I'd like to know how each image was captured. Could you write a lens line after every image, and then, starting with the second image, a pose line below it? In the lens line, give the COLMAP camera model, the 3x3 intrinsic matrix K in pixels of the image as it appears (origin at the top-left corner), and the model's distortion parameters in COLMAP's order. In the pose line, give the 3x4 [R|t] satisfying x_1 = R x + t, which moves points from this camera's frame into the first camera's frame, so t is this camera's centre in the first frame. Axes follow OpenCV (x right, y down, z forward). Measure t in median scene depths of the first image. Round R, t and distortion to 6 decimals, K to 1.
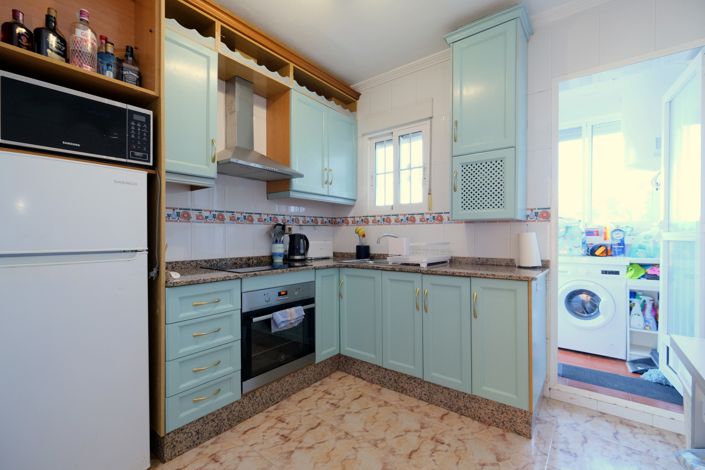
lens RADIAL K [[307.0, 0, 353.1], [0, 307.0, 236.4], [0, 0, 1]] dist [-0.004331, -0.000363]
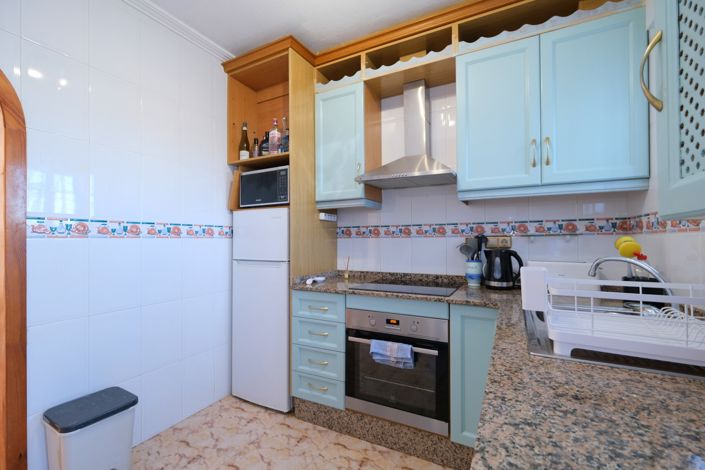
lens RADIAL K [[307.0, 0, 354.5], [0, 307.0, 236.7], [0, 0, 1]] dist [-0.004331, -0.000363]
pose [[0.179837, -0.013604, -0.983602, 0.576505], [0.000454, 0.999905, -0.013746, -0.036055], [0.983696, 0.002025, 0.179826, 0.737474]]
